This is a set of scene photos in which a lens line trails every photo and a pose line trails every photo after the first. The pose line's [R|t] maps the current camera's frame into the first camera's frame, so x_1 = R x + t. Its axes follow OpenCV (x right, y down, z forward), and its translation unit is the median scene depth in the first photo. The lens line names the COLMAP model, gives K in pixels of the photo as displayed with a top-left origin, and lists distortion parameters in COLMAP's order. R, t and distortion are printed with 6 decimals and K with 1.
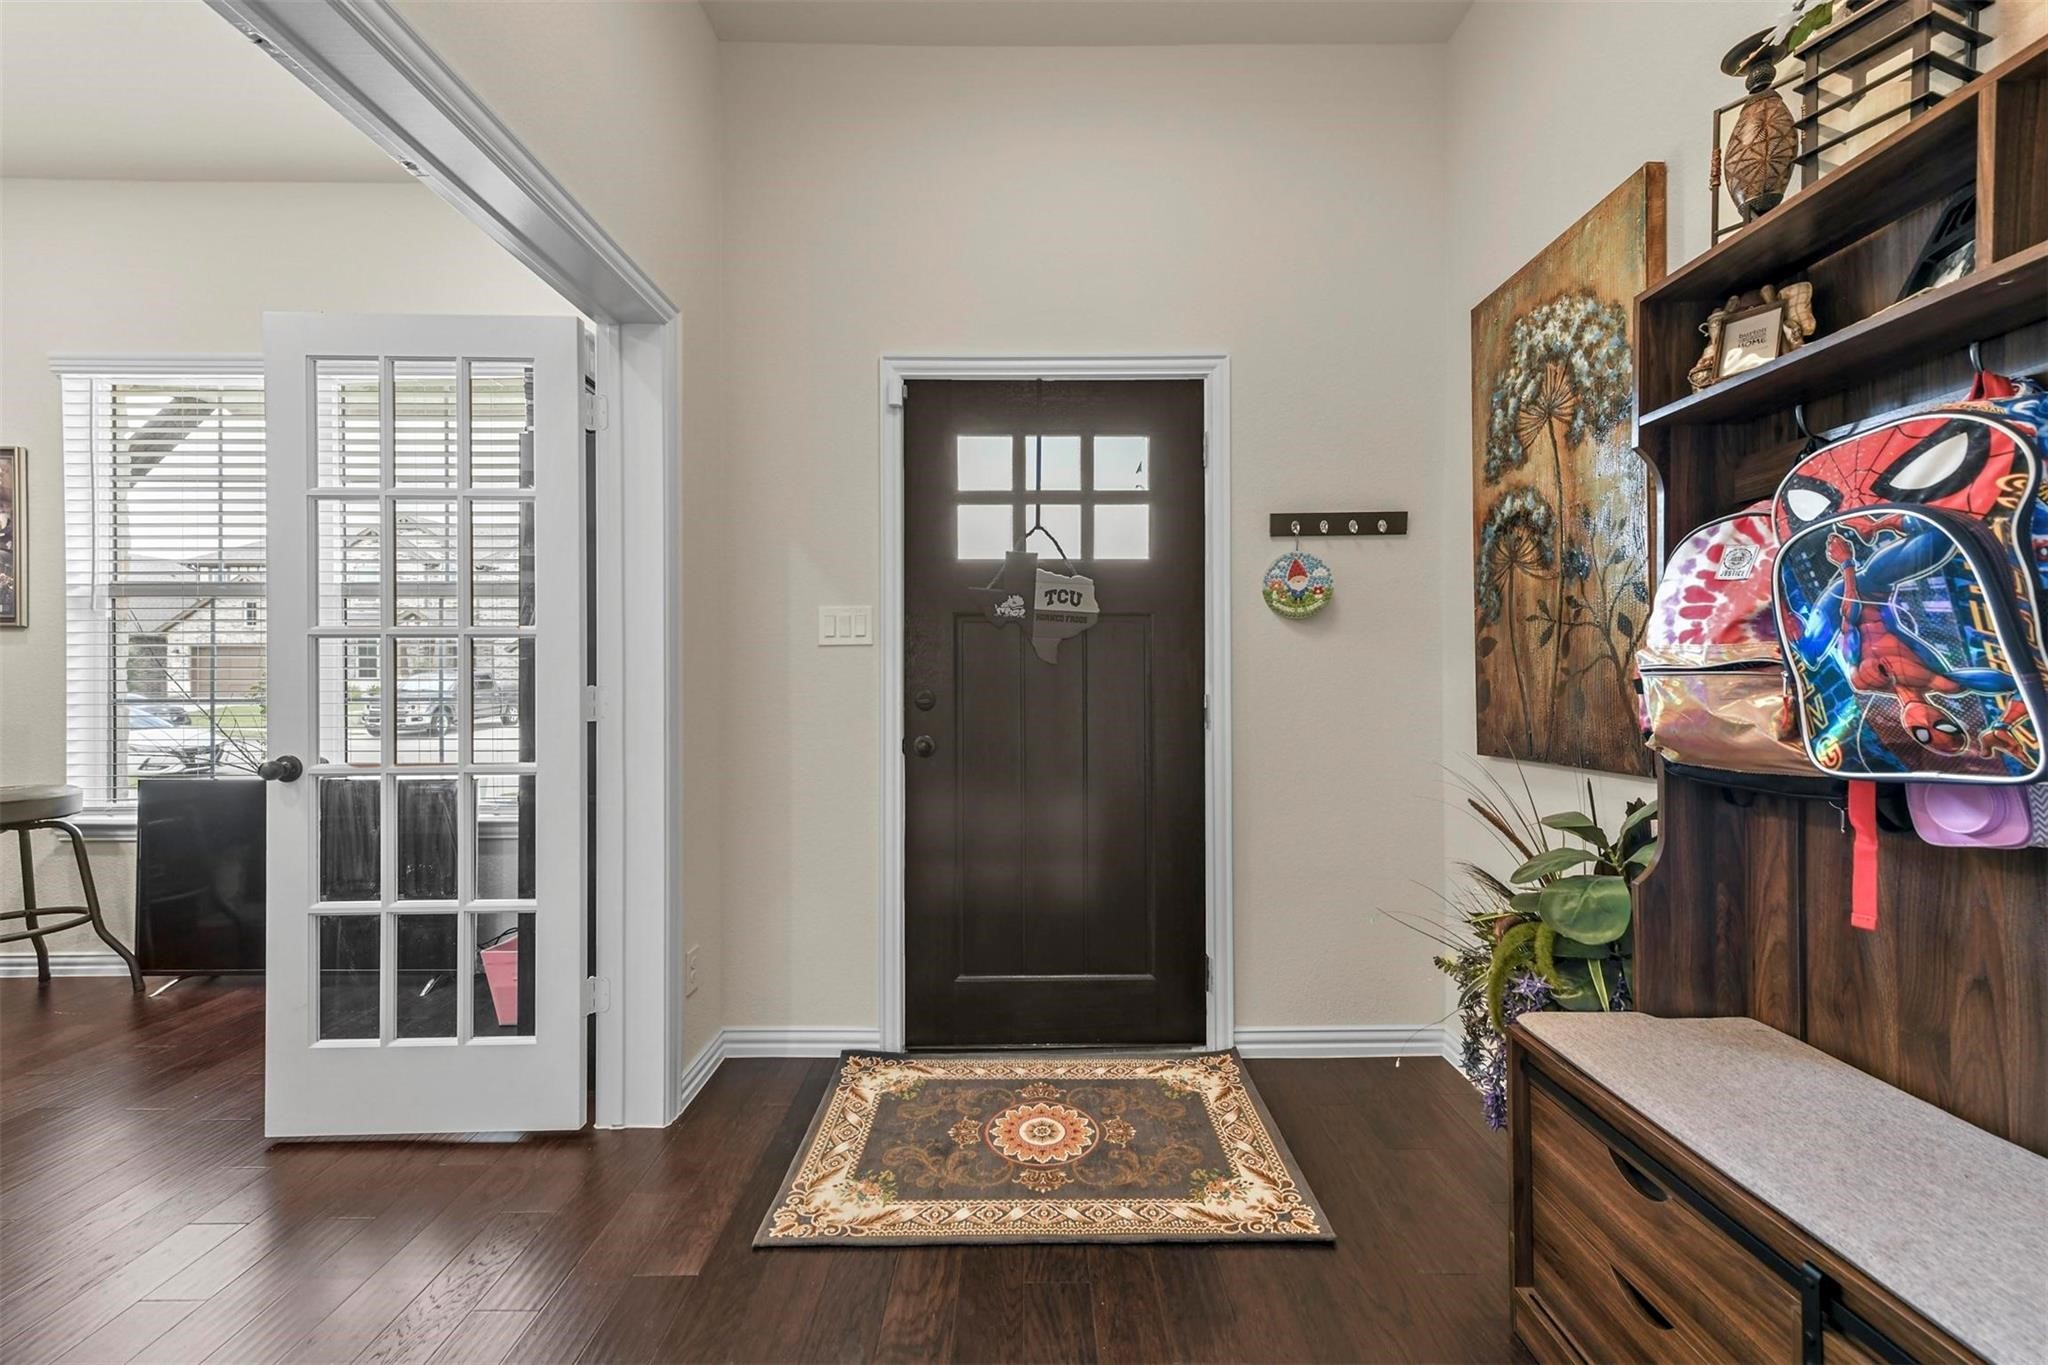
lens RADIAL K [[797.7, 0, 1025.1], [0, 797.7, 681.1], [0, 0, 1]] dist [0.014344, -0.000212]
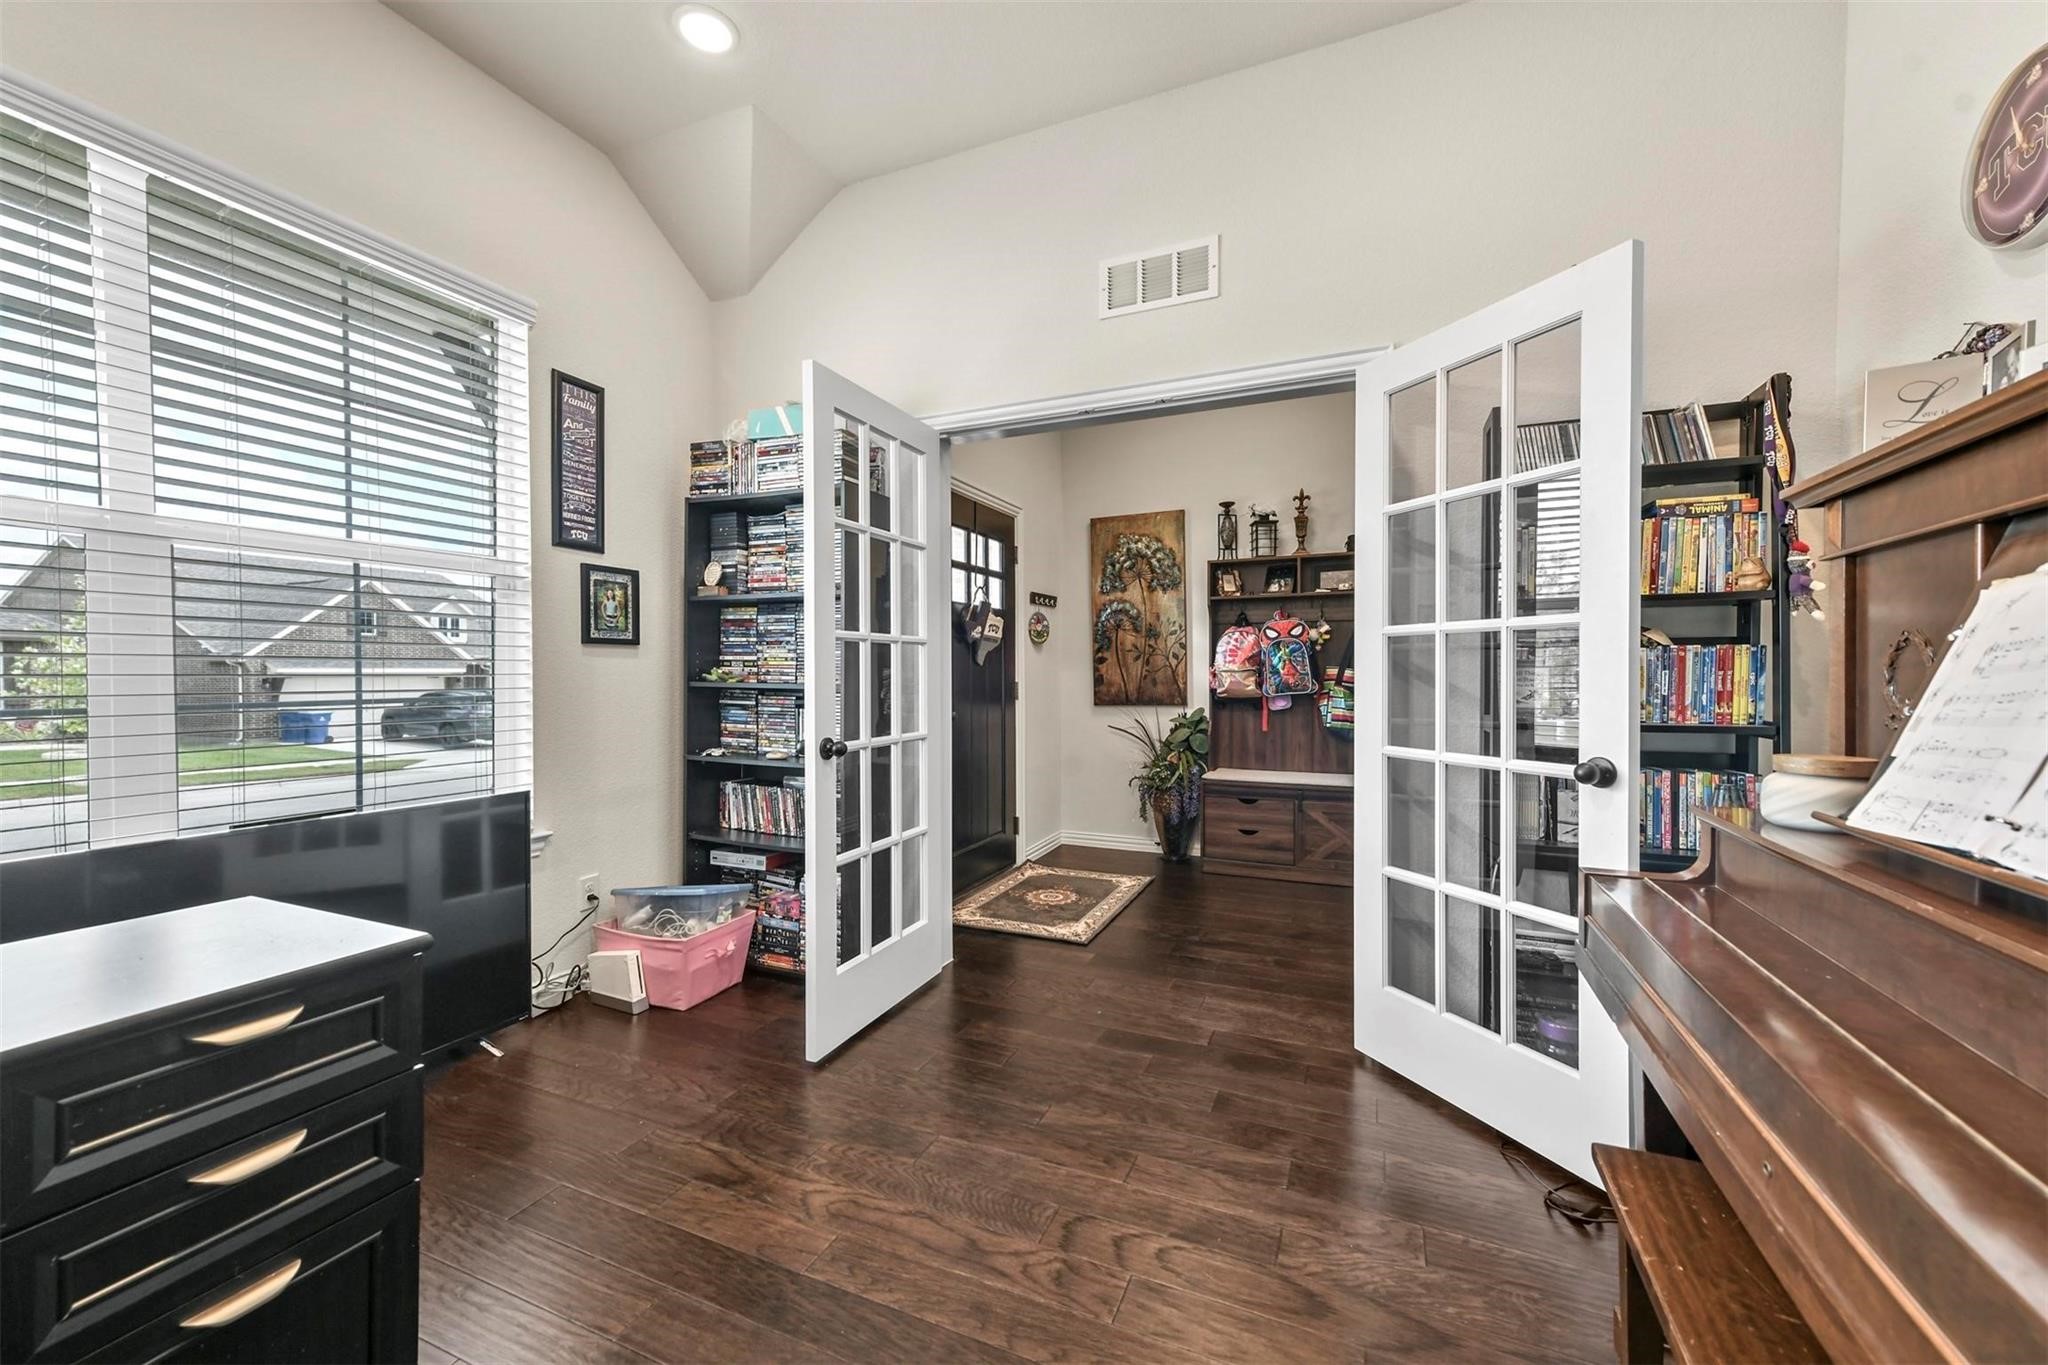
lens RADIAL K [[797.7, 0, 1025.1], [0, 797.7, 681.1], [0, 0, 1]] dist [0.014344, -0.000212]
pose [[0.405938, -0.013577, 0.913800, -1.919906], [0.000393, 0.999892, 0.014682, -0.017205], [-0.913901, -0.005601, 0.405899, 0.247420]]
